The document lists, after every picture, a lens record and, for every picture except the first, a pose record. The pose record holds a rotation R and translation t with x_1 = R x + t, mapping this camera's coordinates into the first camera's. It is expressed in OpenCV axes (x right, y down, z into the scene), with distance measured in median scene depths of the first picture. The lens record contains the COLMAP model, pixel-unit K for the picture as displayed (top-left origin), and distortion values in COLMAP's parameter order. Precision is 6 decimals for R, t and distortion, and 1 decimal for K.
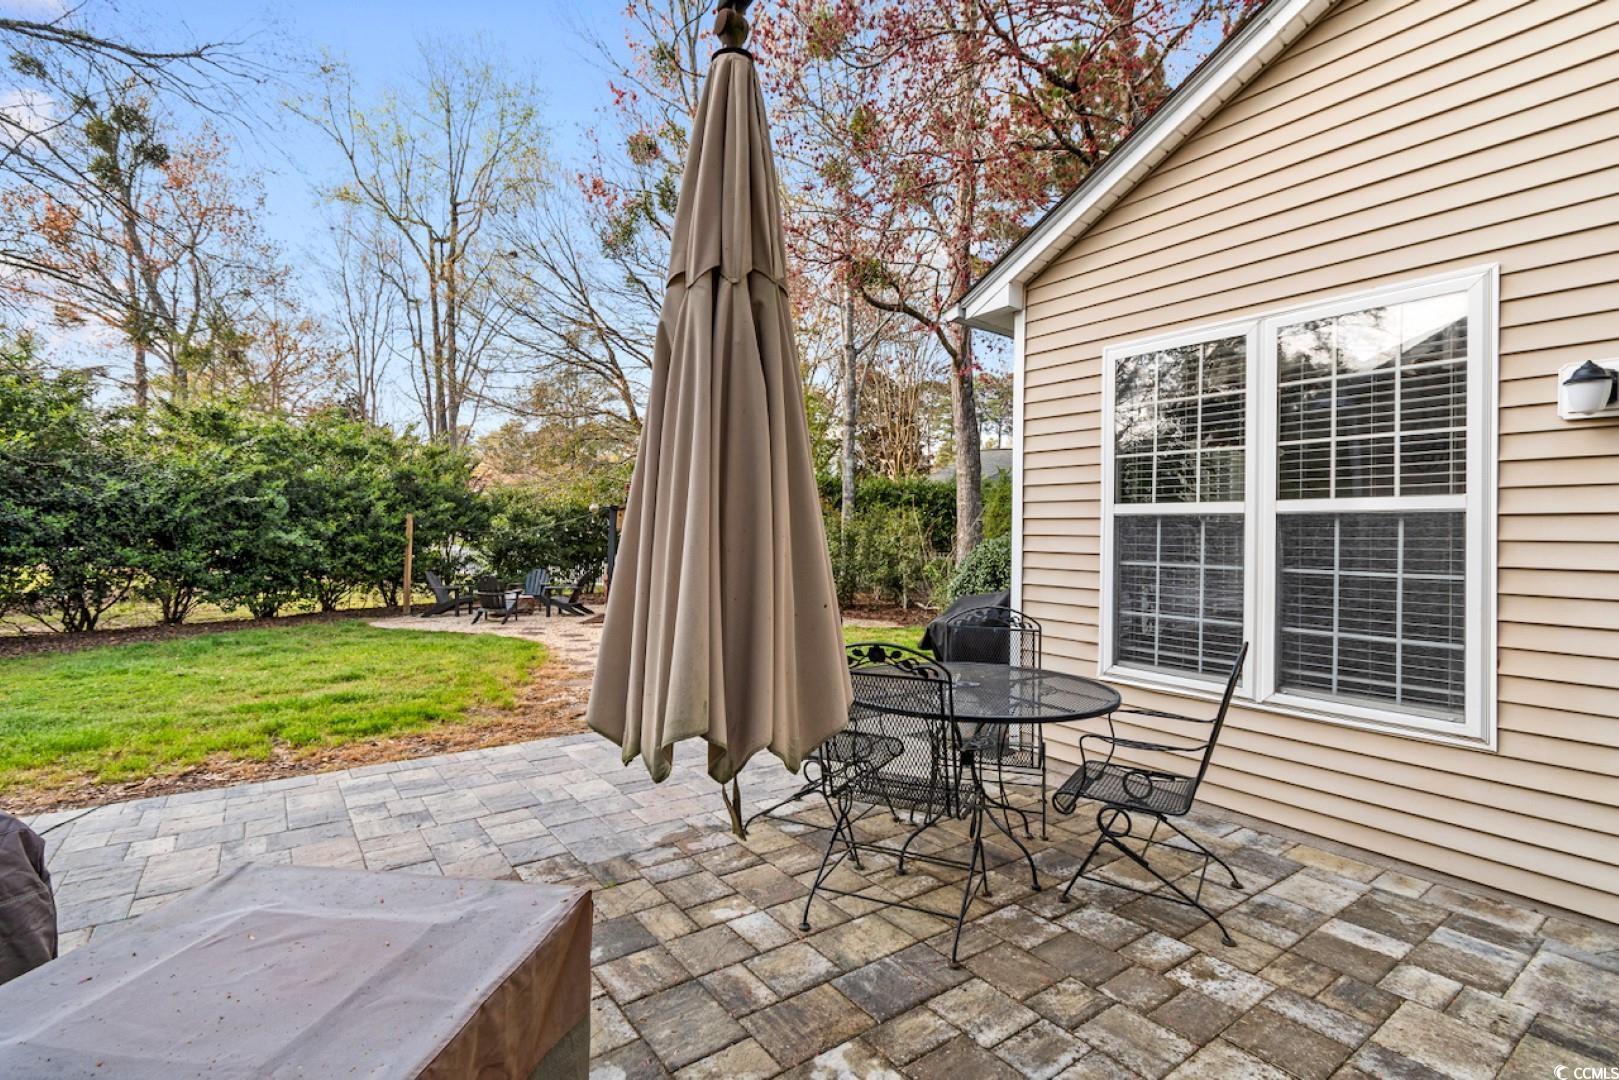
lens RADIAL K [[714.3, 0, 794.1], [0, 714.3, 534.7], [0, 0, 1]] dist [0.004084, -0.003029]
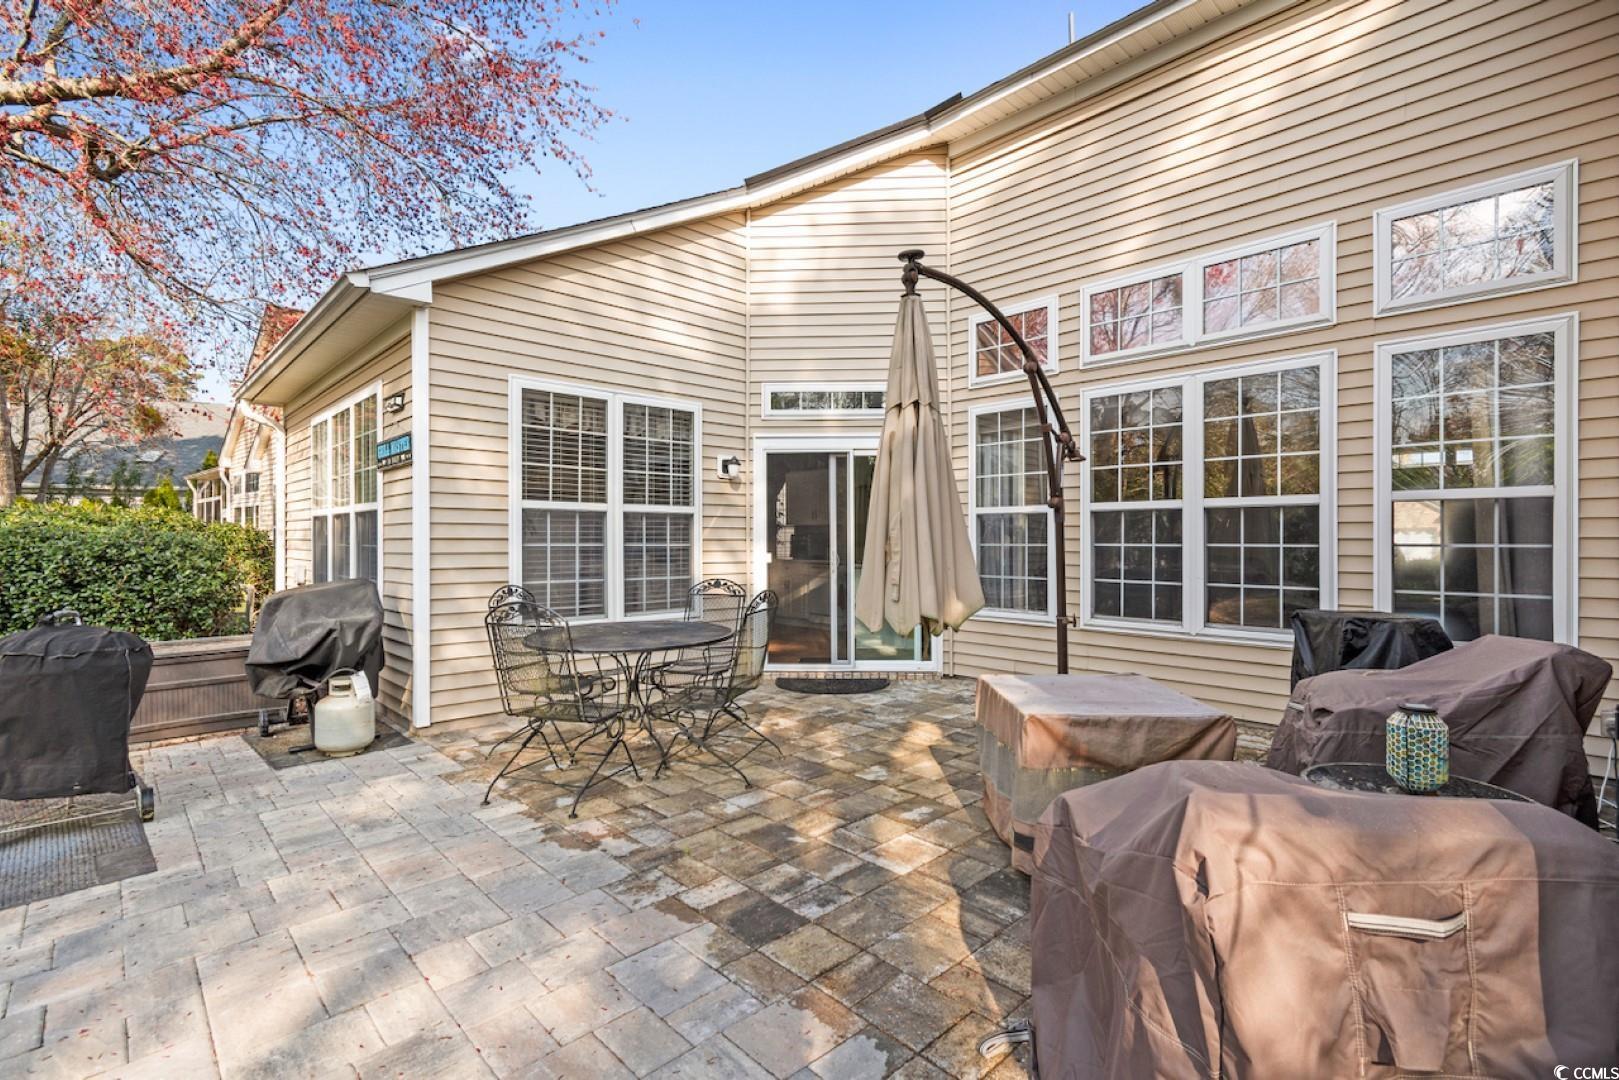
lens RADIAL K [[714.3, 0, 807.9], [0, 714.3, 534.8], [0, 0, 1]] dist [0.004084, -0.003029]
pose [[-0.113896, -0.000422, 0.993493, -1.102118], [0.001651, 0.999998, 0.000615, 0.025614], [-0.993491, 0.001711, -0.113895, 0.794493]]
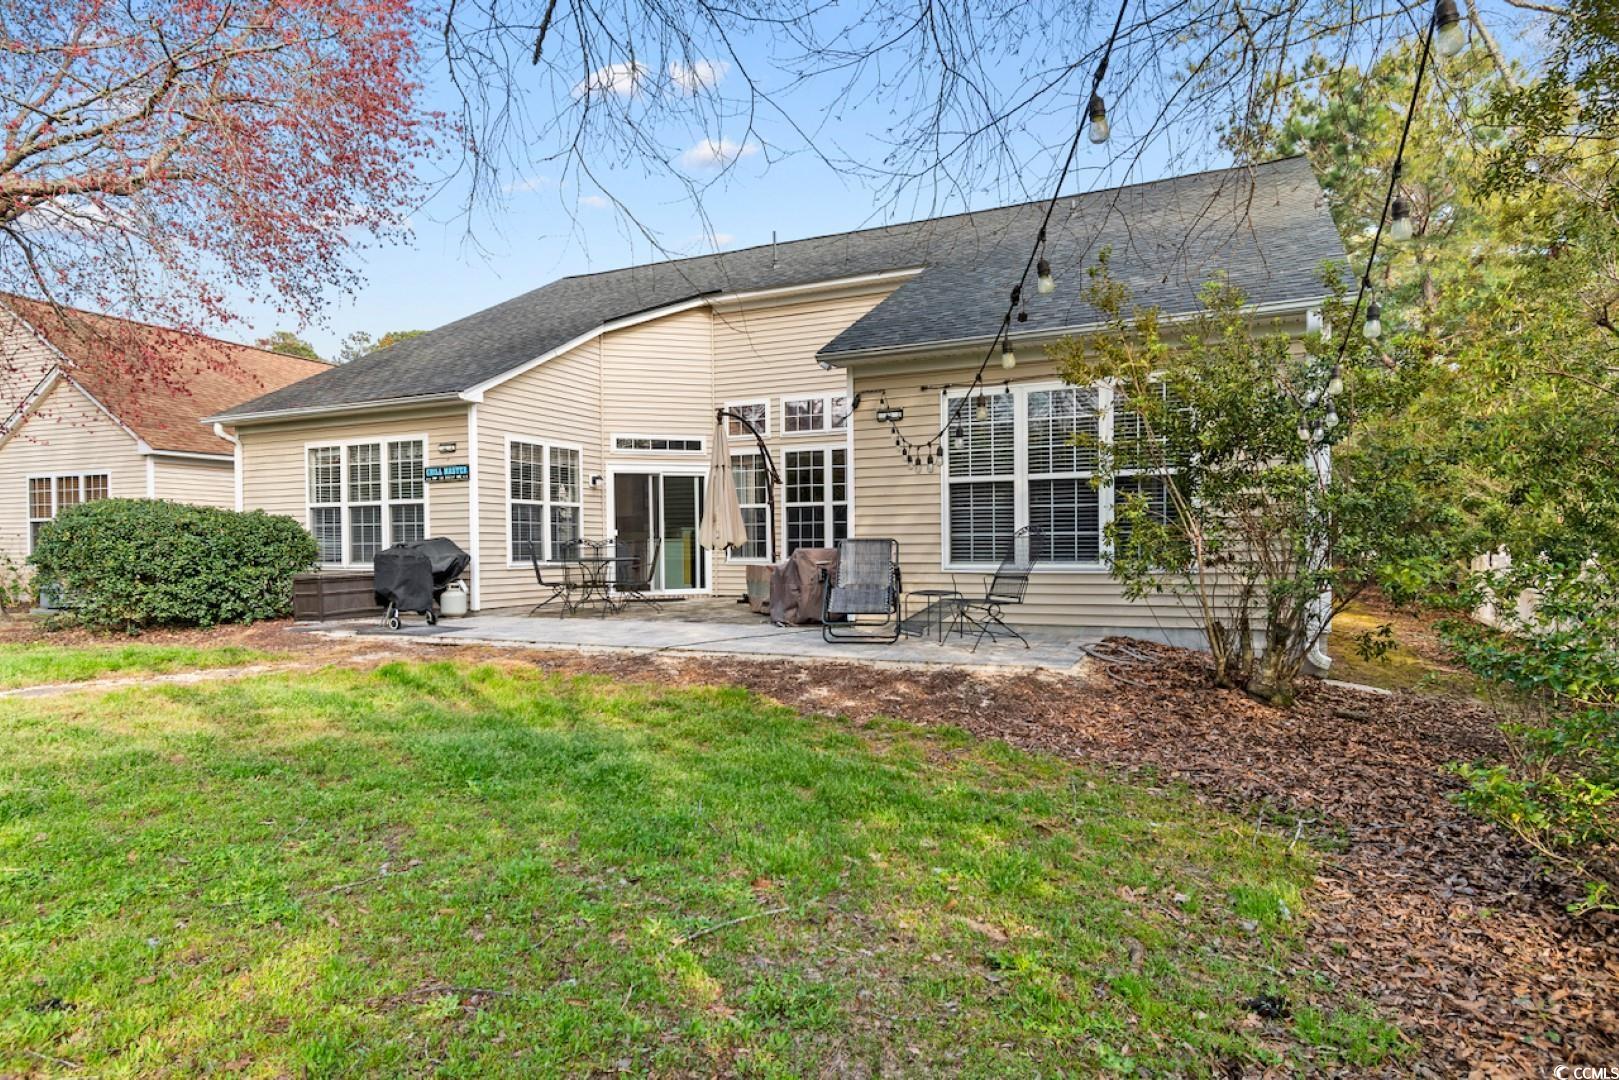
lens RADIAL K [[940.8, 0, 807.1], [0, 940.8, 555.4], [0, 0, 1]] dist [-0.003967, -0.000957]
pose [[-0.479281, -0.008920, 0.877616, -3.633250], [0.008577, 0.999853, 0.014846, 0.143472], [-0.877620, 0.014643, -0.479134, 2.077196]]
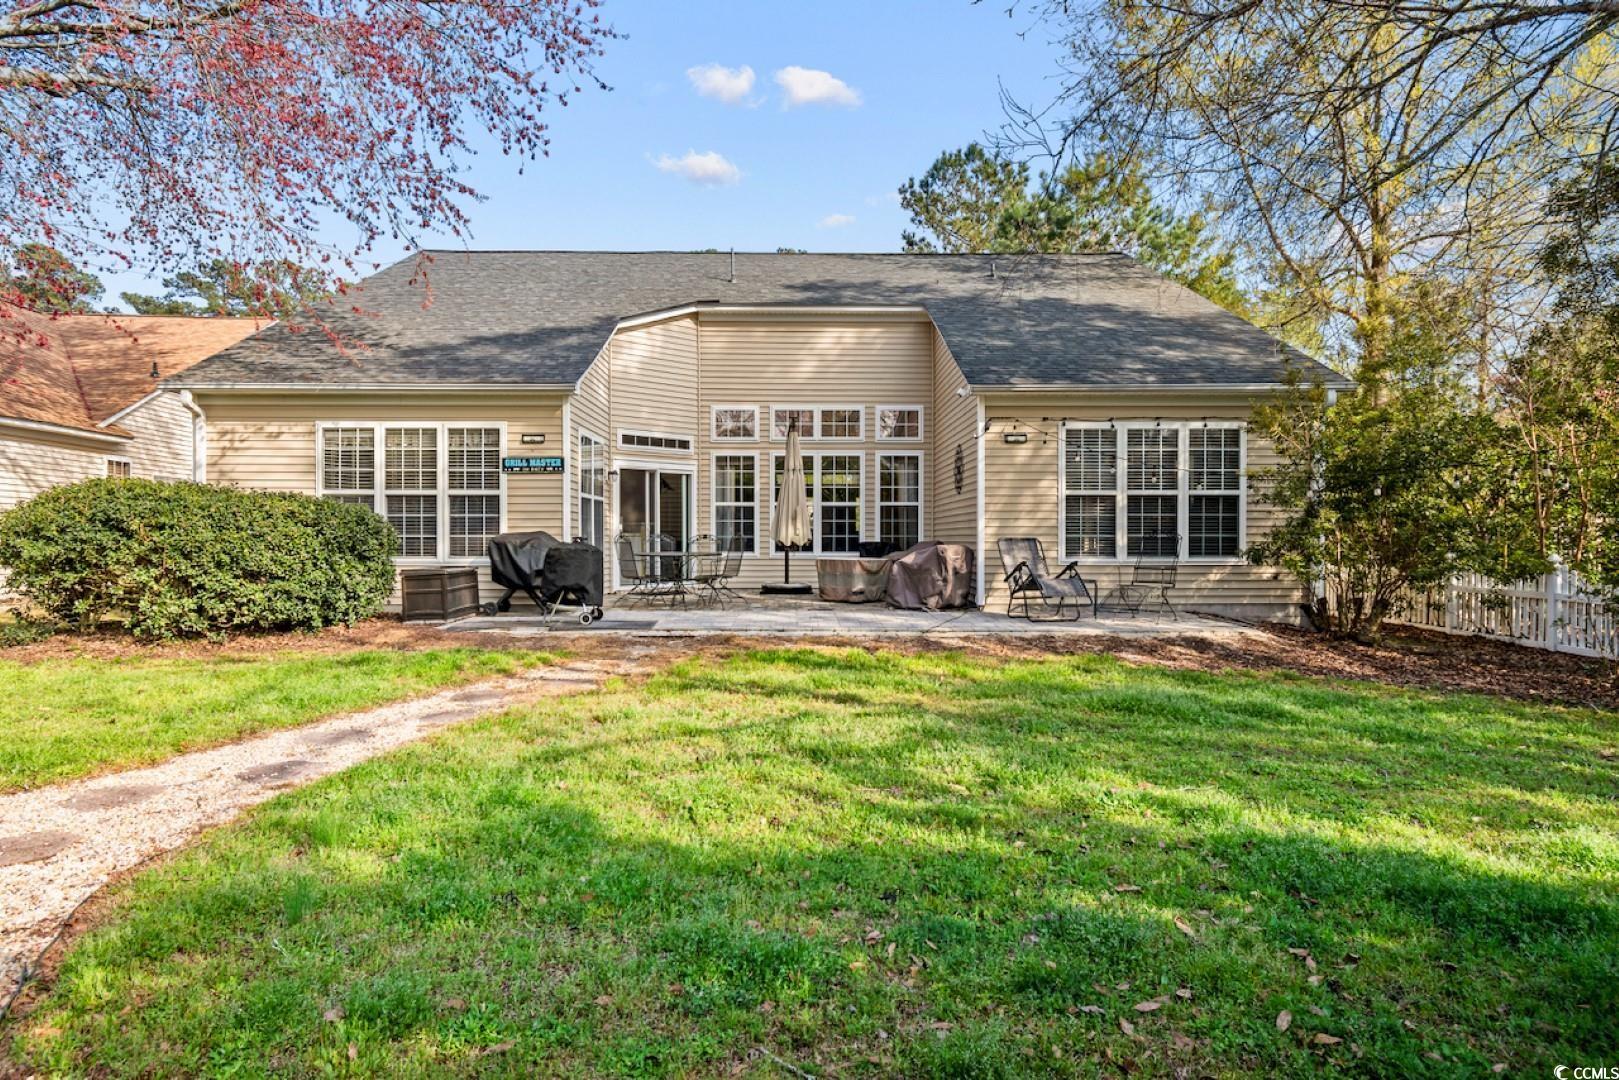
lens RADIAL K [[940.8, 0, 804.2], [0, 940.8, 532.4], [0, 0, 1]] dist [-0.003967, -0.000957]
pose [[-0.810216, -0.001576, 0.586129, -2.600614], [-0.003476, 0.999992, -0.002116, 0.125755], [-0.586121, -0.003752, -0.810215, 3.957373]]
